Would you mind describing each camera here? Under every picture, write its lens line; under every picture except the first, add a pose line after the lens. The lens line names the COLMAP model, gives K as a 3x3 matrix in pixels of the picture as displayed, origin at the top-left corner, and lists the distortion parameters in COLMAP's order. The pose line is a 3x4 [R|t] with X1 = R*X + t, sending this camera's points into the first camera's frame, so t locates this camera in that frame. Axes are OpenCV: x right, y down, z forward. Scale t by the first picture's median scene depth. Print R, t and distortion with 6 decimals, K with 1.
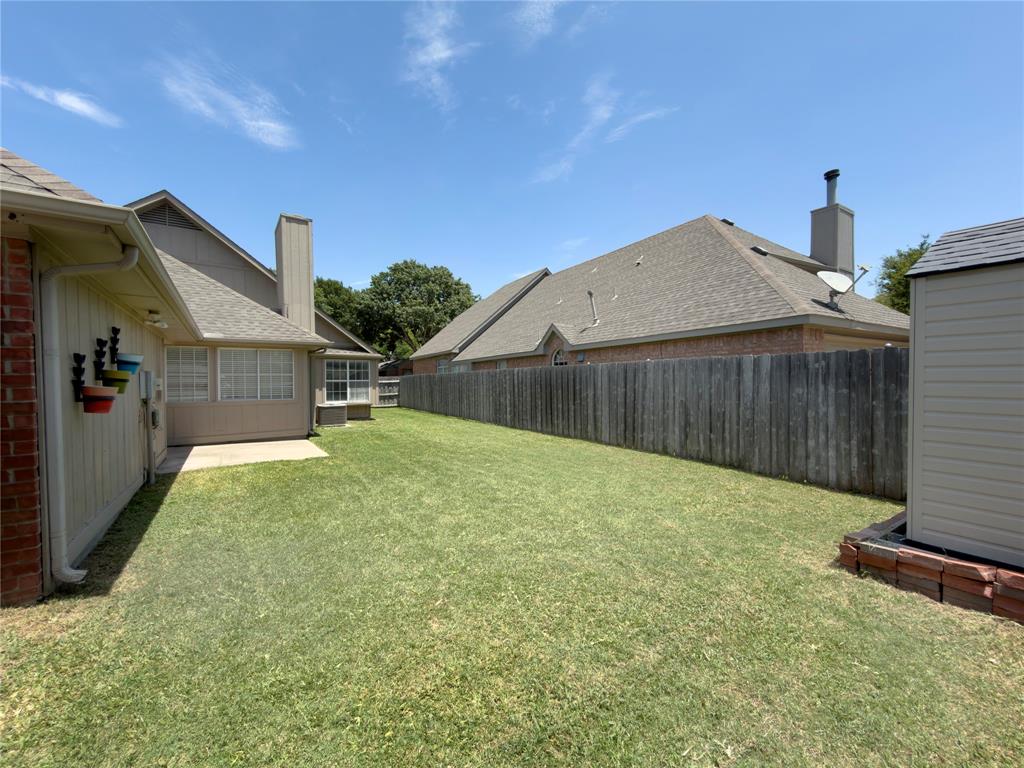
lens RADIAL K [[408.4, 0, 513.1], [0, 408.4, 387.7], [0, 0, 1]] dist [0.000302, 0.000120]
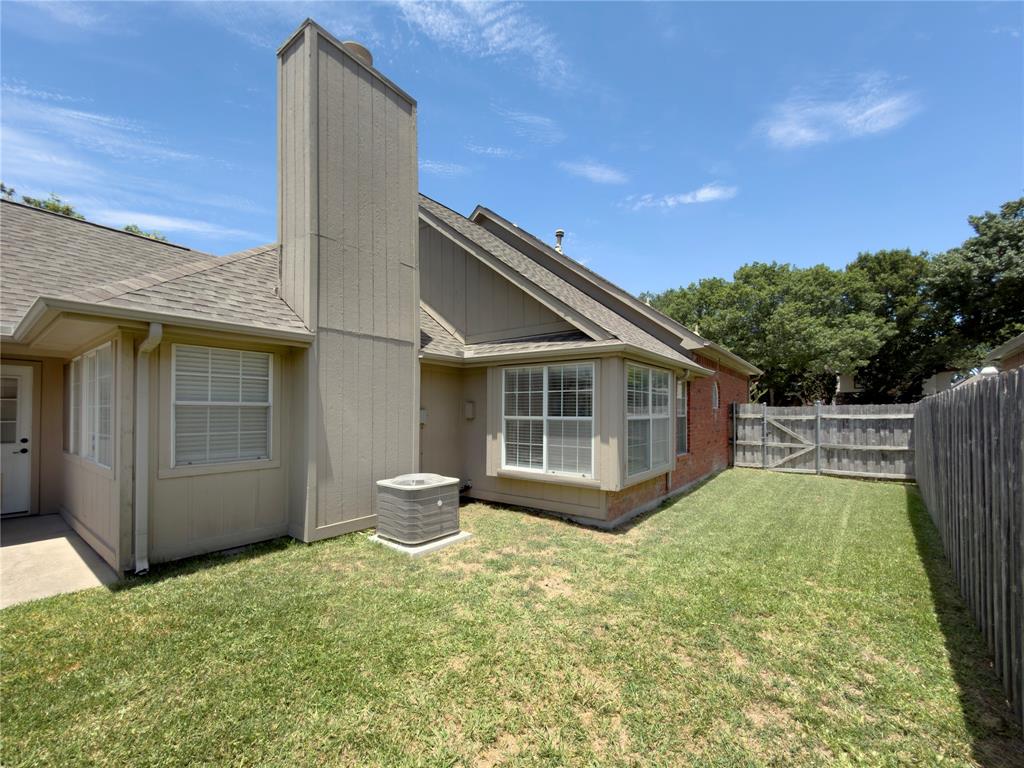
lens RADIAL K [[417.7, 0, 511.4], [0, 417.7, 405.0], [0, 0, 1]] dist [0.000207, 0.000064]
pose [[0.309207, -0.000377, -0.950995, -0.050336], [-0.021434, 0.999743, -0.007366, -0.045096], [0.950753, 0.022661, 0.309119, 1.433948]]
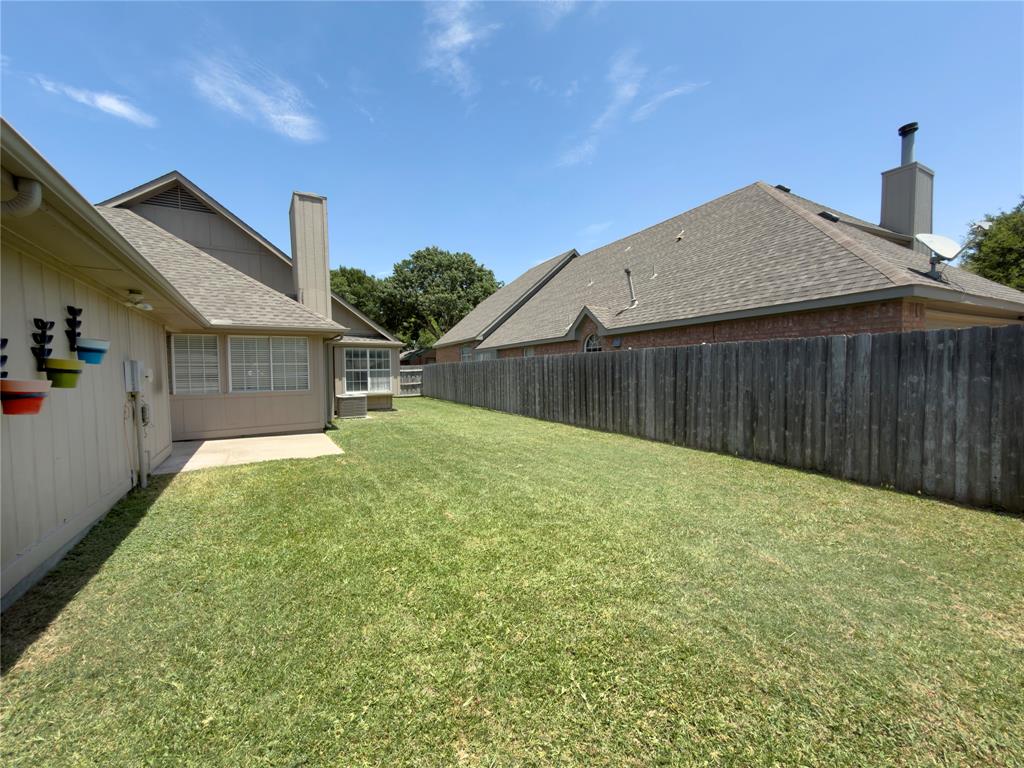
lens RADIAL K [[408.4, 0, 513.1], [0, 408.4, 387.7], [0, 0, 1]] dist [0.000302, 0.000120]
pose [[0.998400, -0.004129, -0.056400, -0.021393], [0.005752, 0.999573, 0.028634, -0.001798], [0.056258, -0.028912, 0.997998, 0.109792]]
